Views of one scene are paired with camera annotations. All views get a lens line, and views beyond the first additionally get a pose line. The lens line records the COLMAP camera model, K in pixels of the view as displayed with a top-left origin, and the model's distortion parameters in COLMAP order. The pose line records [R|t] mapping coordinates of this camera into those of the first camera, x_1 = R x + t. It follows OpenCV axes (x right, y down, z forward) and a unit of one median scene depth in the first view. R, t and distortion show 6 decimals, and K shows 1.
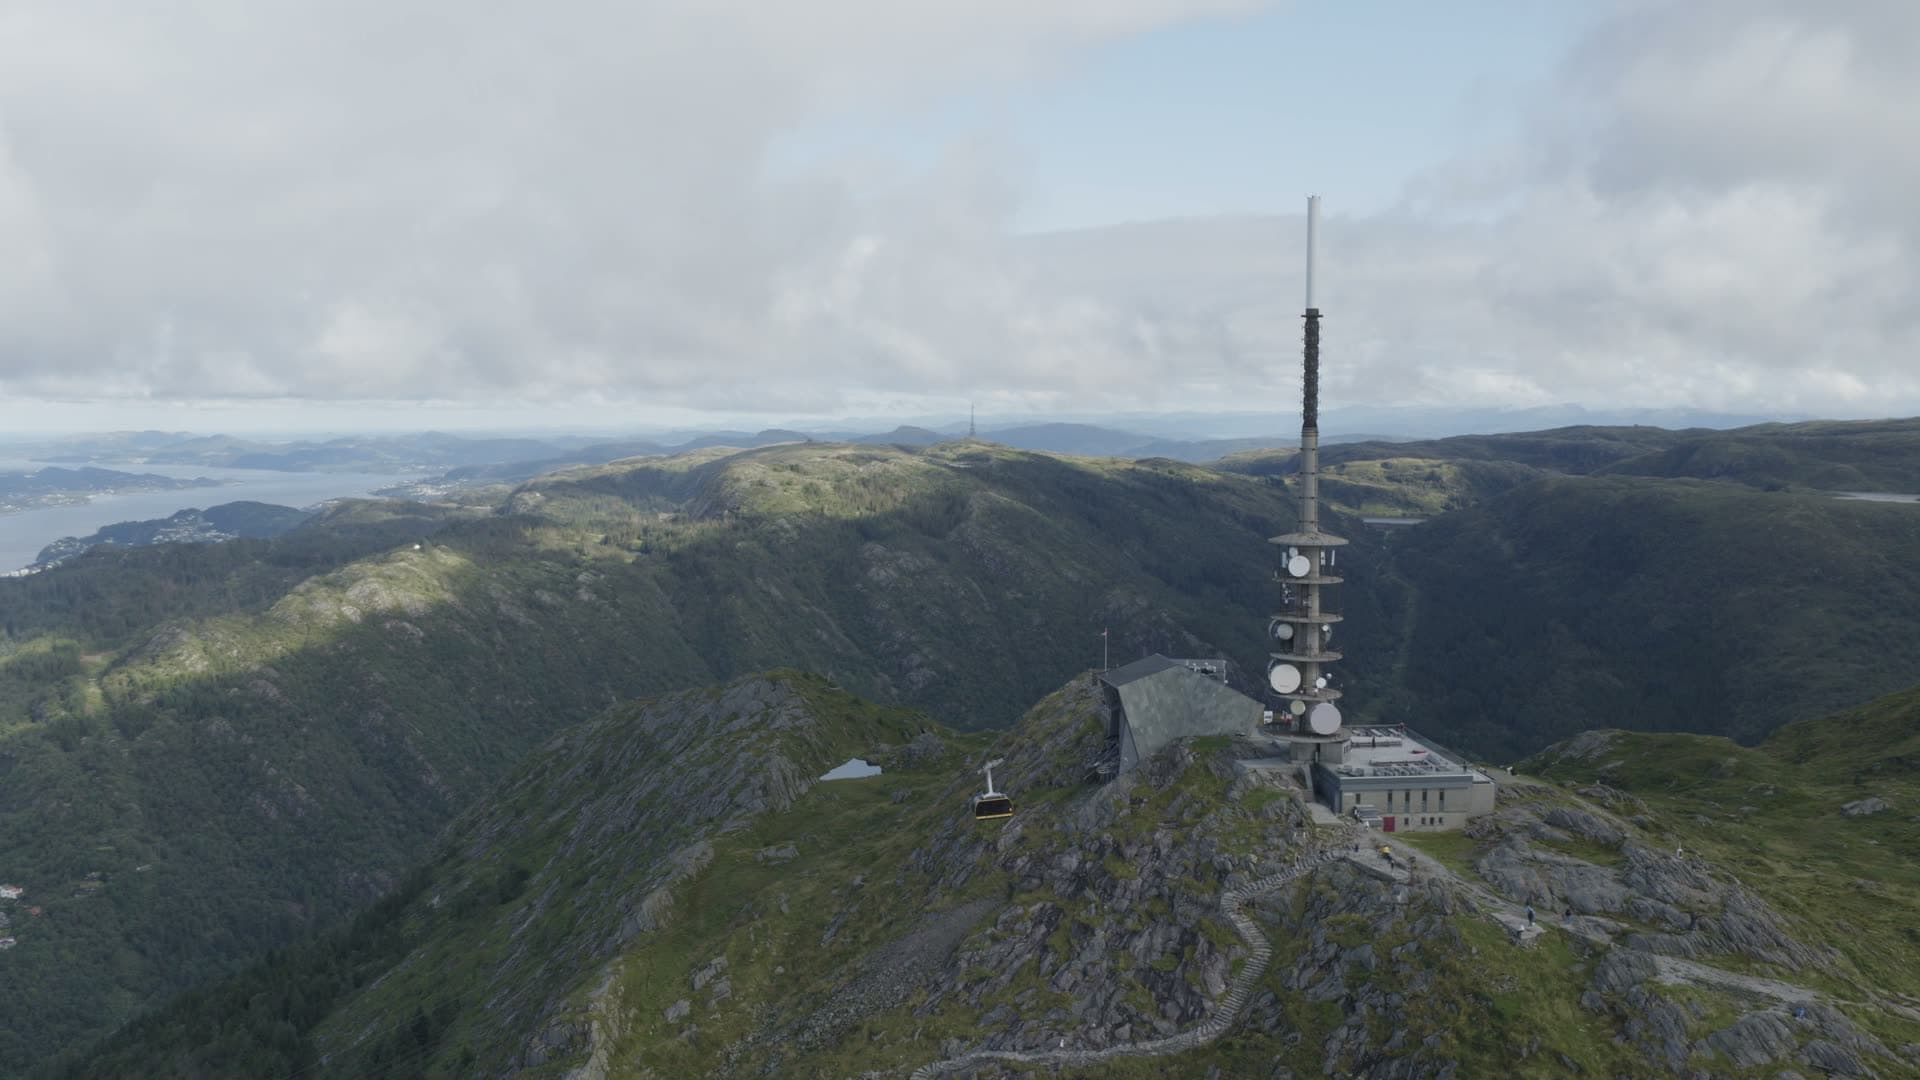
lens RADIAL K [[1632.7, 0, 966.8], [0, 1632.7, 549.8], [0, 0, 1]] dist [-0.015895, 0.053643]
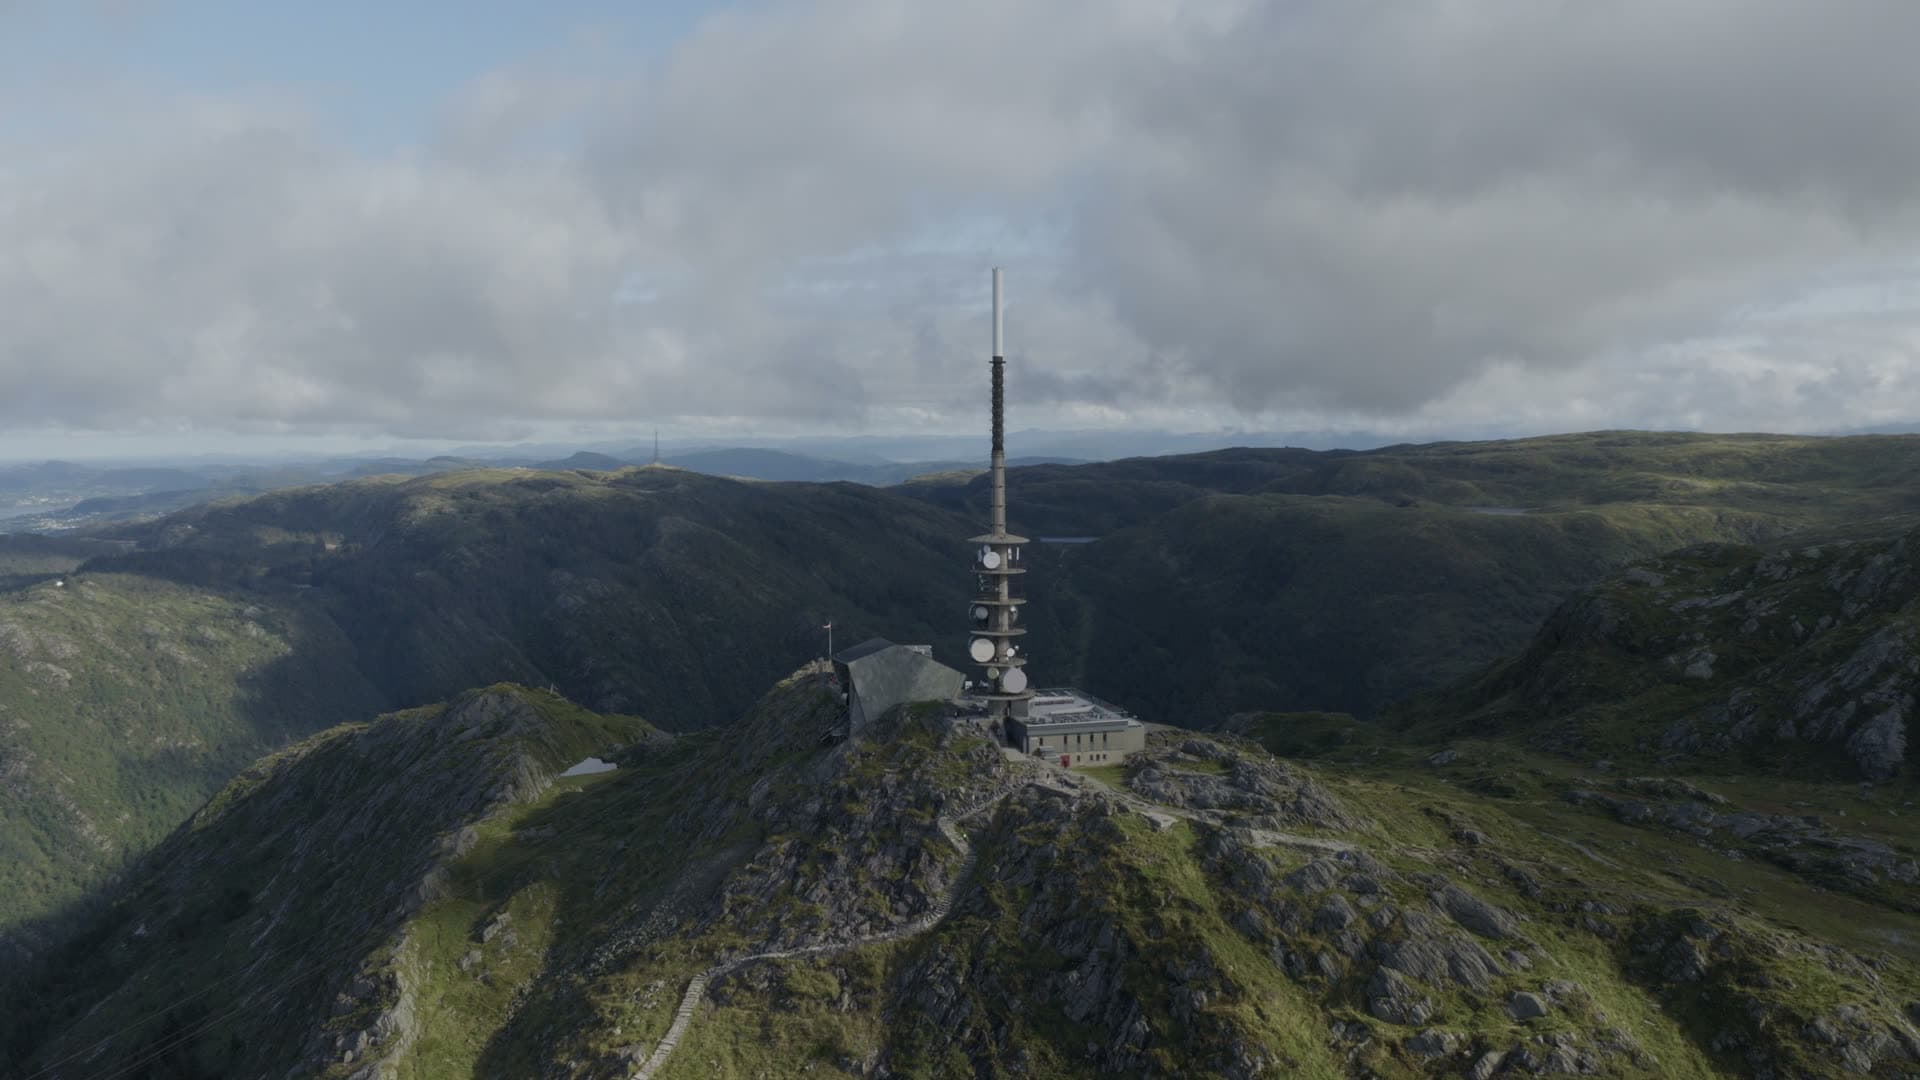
lens RADIAL K [[1632.7, 0, 966.0], [0, 1632.7, 552.1], [0, 0, 1]] dist [-0.015895, 0.053643]
pose [[0.981349, -0.017916, 0.191396, -0.006943], [0.020508, 0.999723, -0.011566, 0.002169], [-0.191136, 0.015276, 0.981445, -0.028443]]
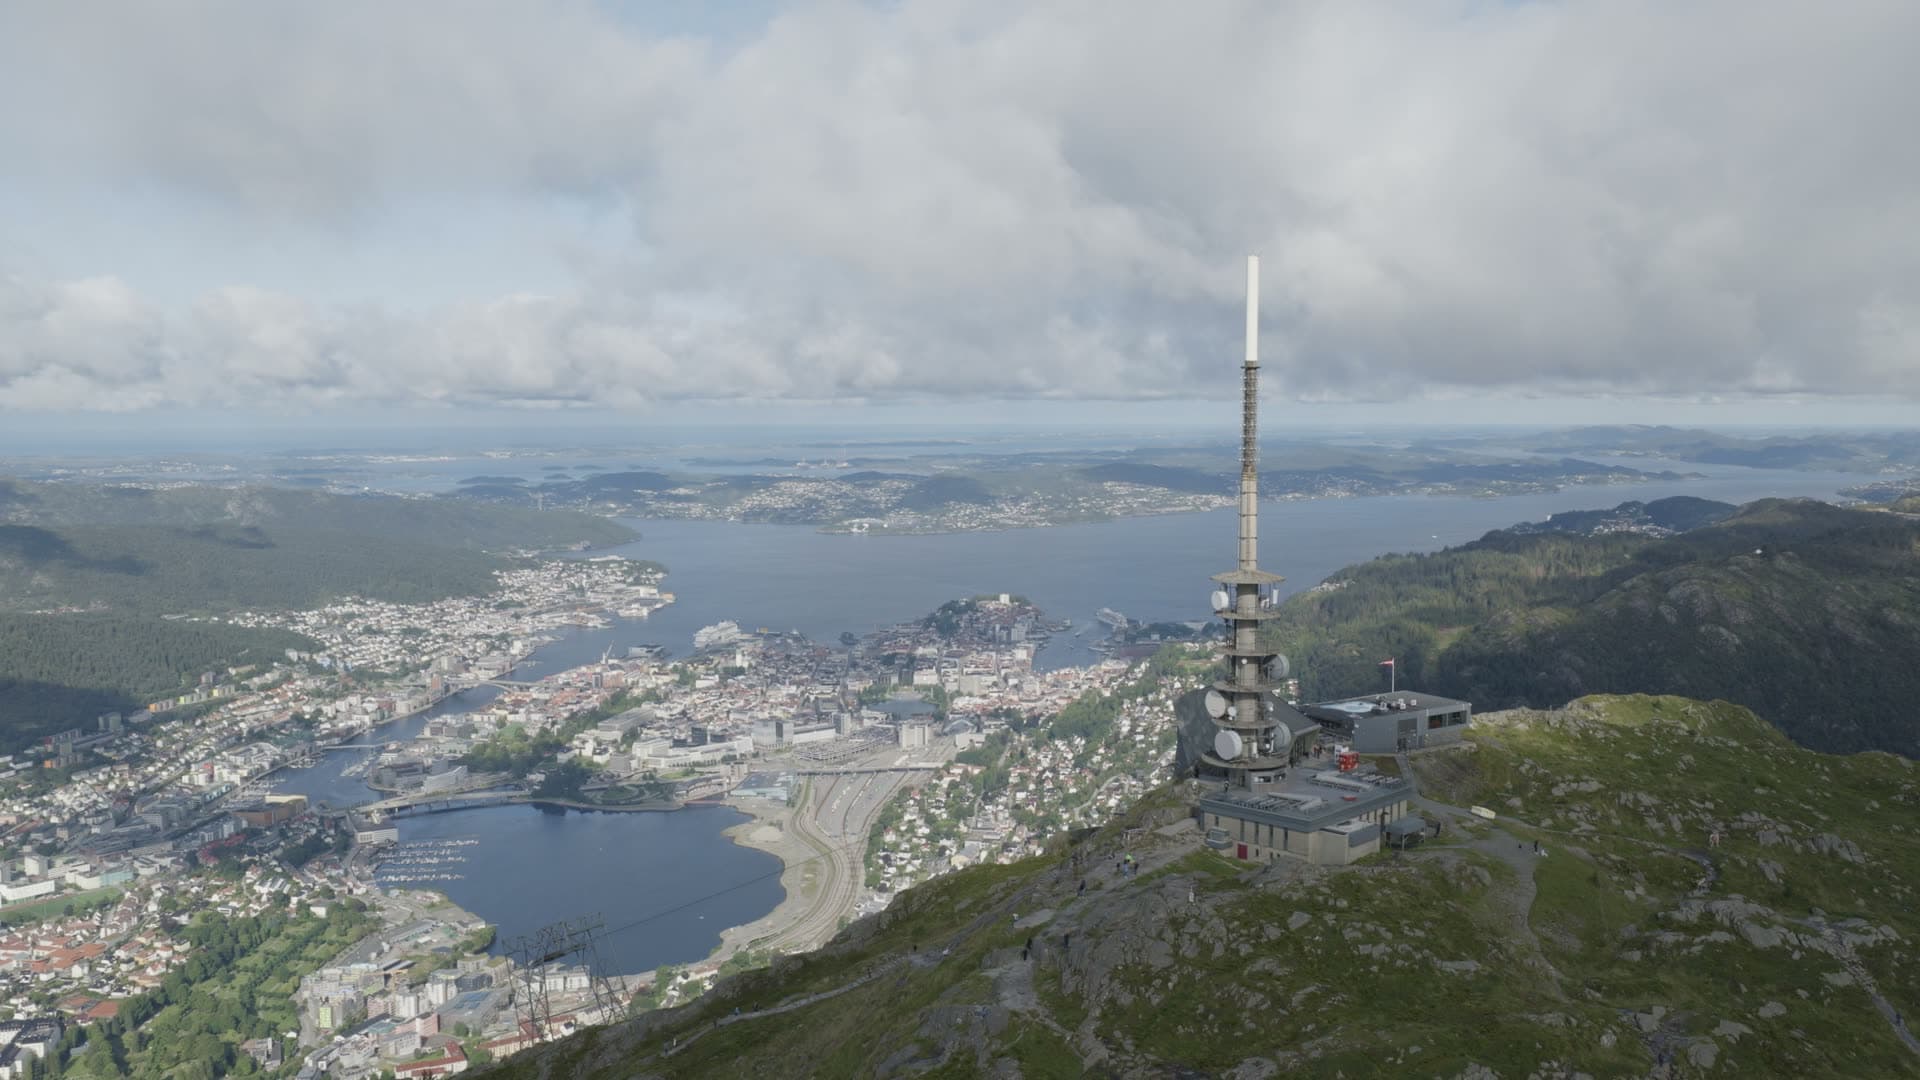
lens RADIAL K [[1632.7, 0, 964.4], [0, 1632.7, 551.8], [0, 0, 1]] dist [-0.015895, 0.053643]
pose [[0.654367, 0.068722, -0.753048, 0.109555], [-0.065026, 0.997287, 0.034506, -0.005880], [0.753376, 0.026388, 0.657060, 0.019958]]
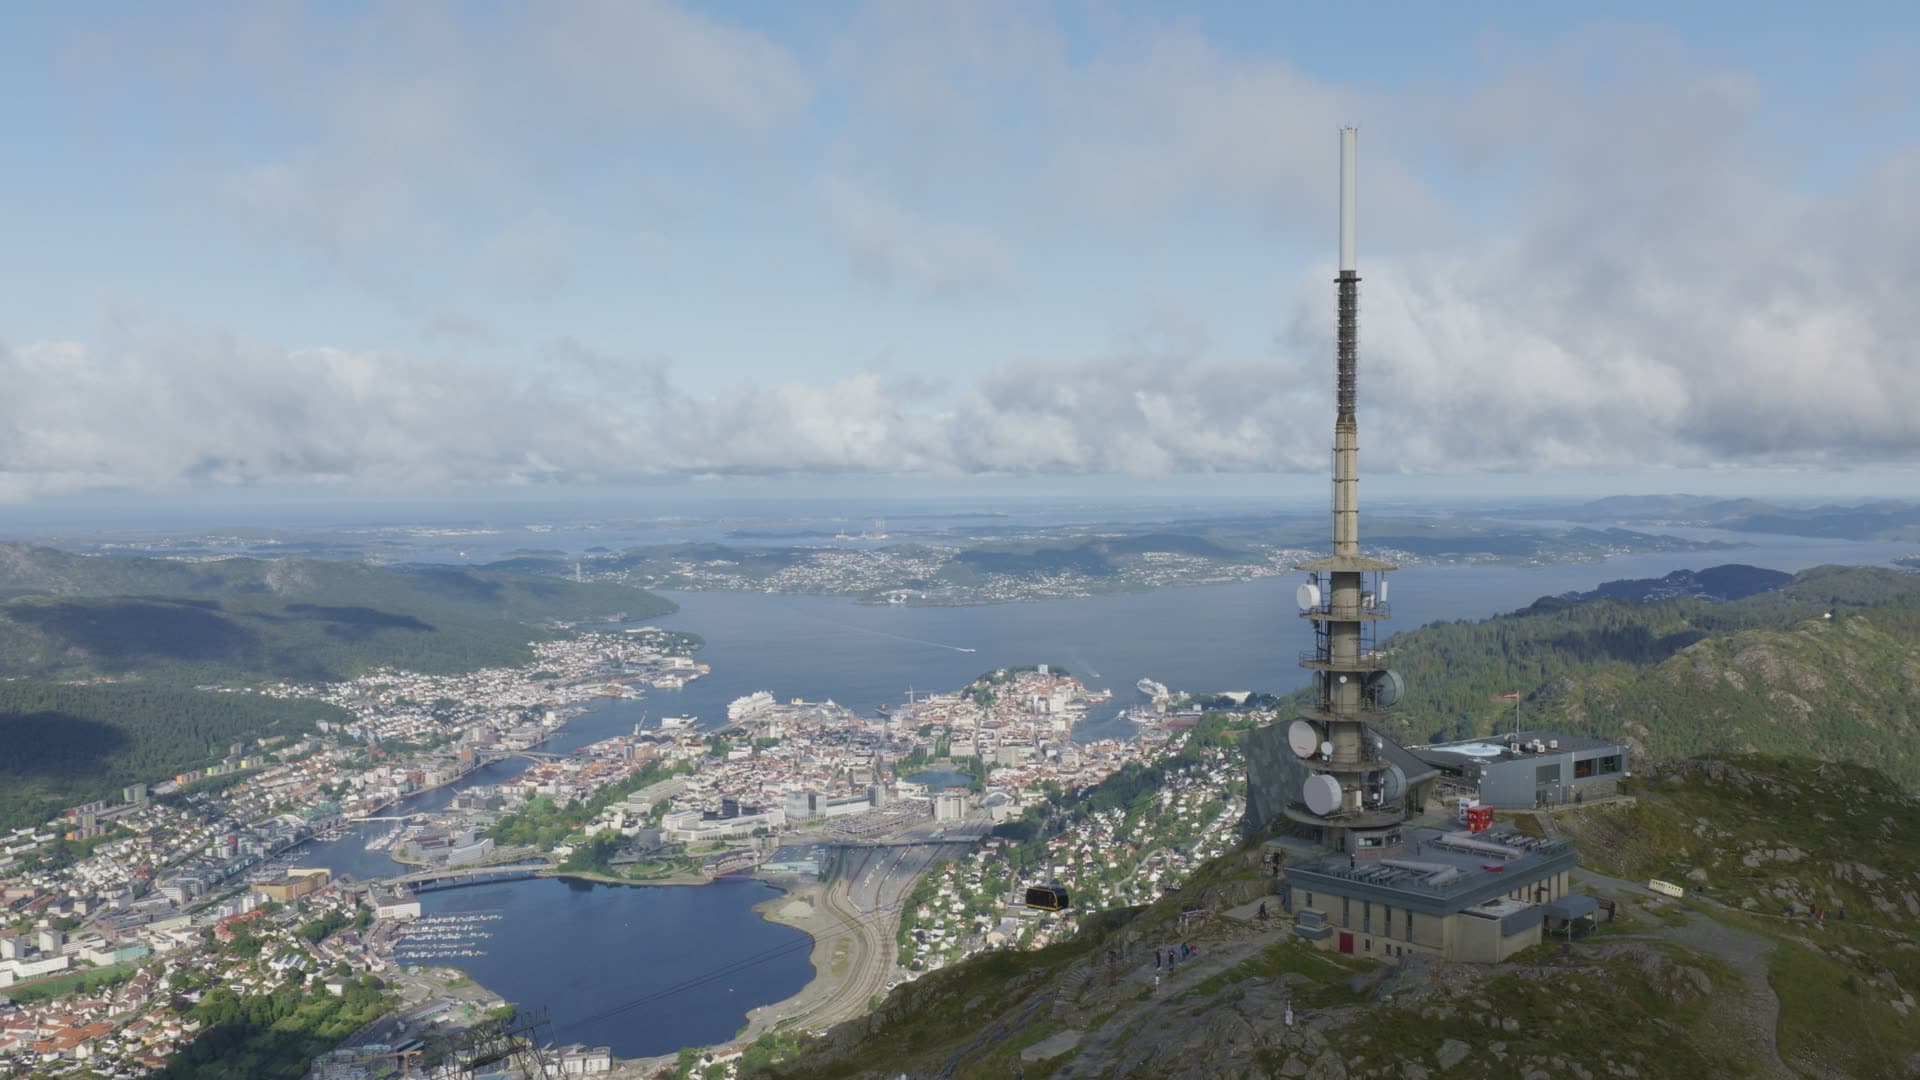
lens RADIAL K [[1632.7, 0, 964.3], [0, 1632.7, 548.2], [0, 0, 1]] dist [-0.015895, 0.053643]
pose [[0.636317, 0.031628, -0.770779, 0.085854], [-0.062509, 0.997988, -0.010654, 0.000629], [0.768891, 0.054960, 0.637014, 0.044488]]
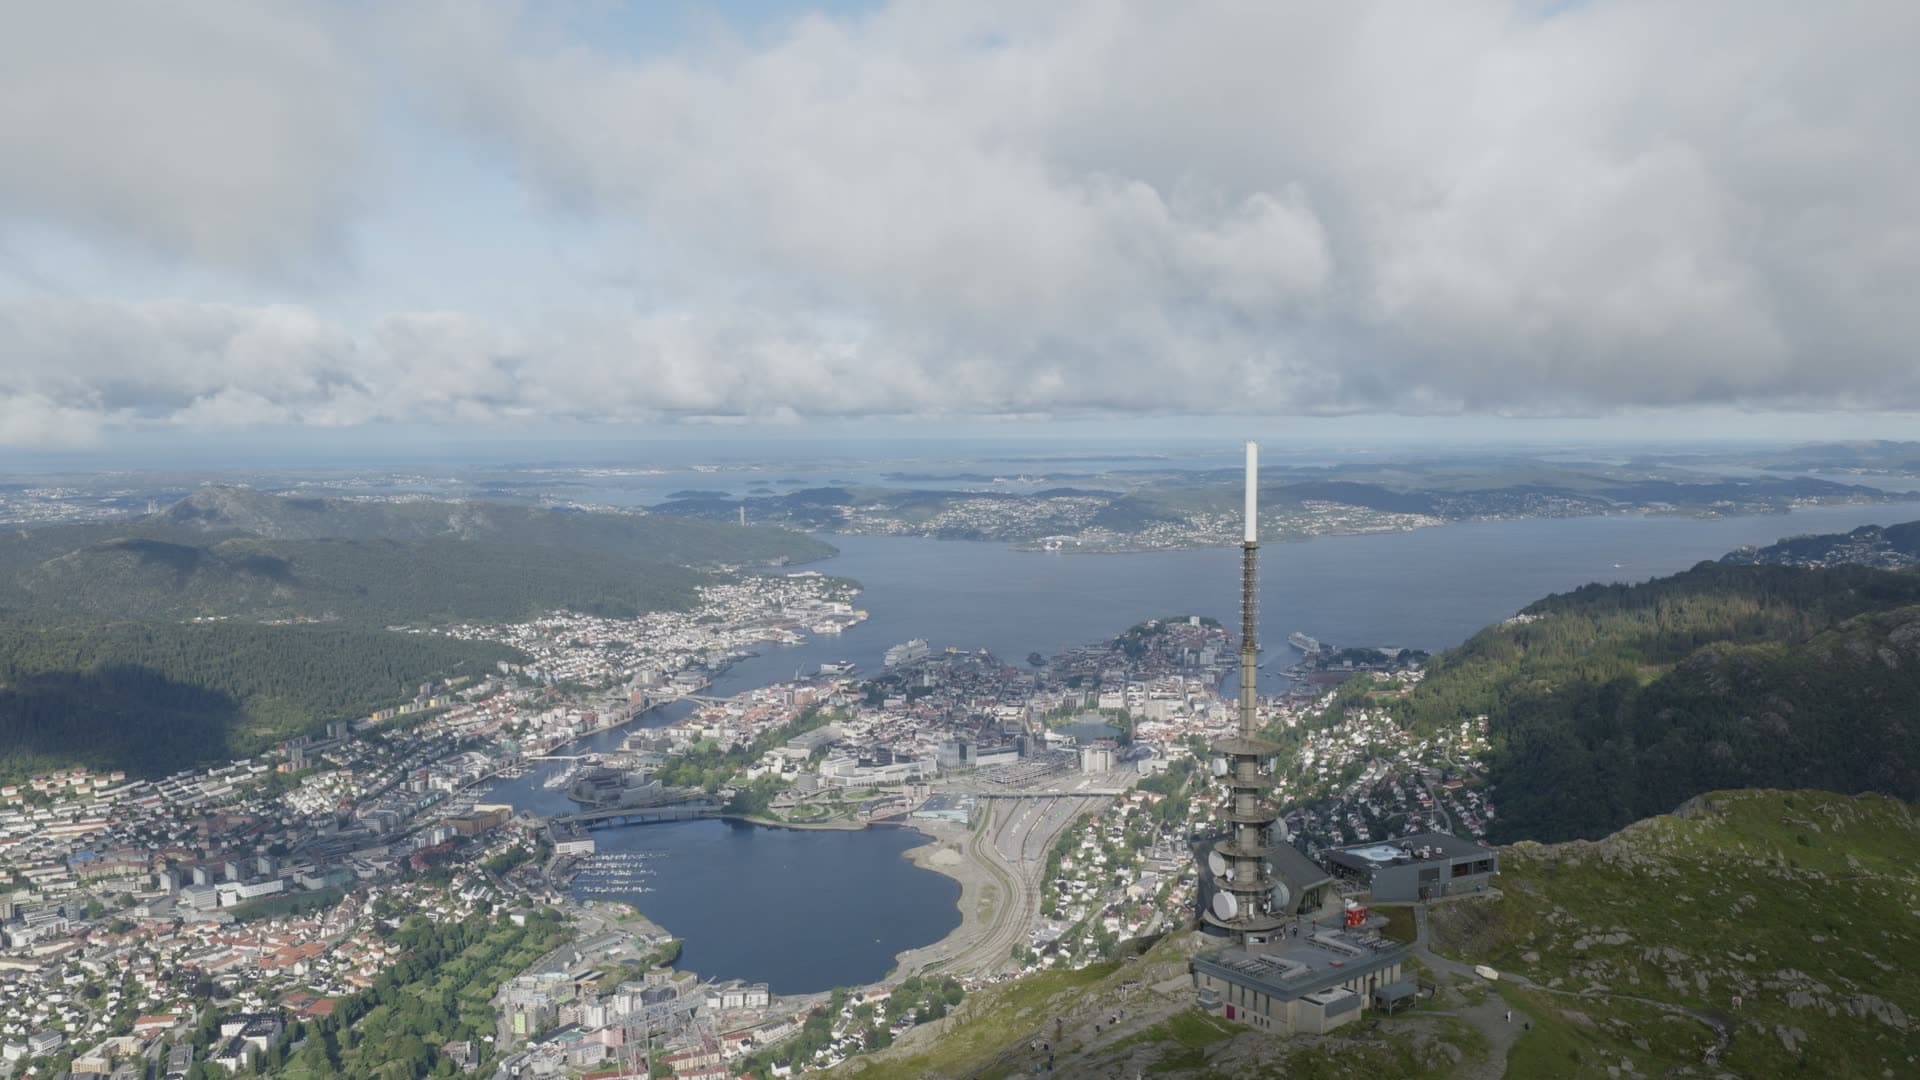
lens RADIAL K [[1632.7, 0, 964.7], [0, 1632.7, 548.3], [0, 0, 1]] dist [-0.015895, 0.053643]
pose [[0.558028, 0.066679, -0.827139, 0.125476], [-0.071016, 0.996947, 0.032458, -0.020176], [0.826778, 0.040627, 0.561060, 0.025536]]
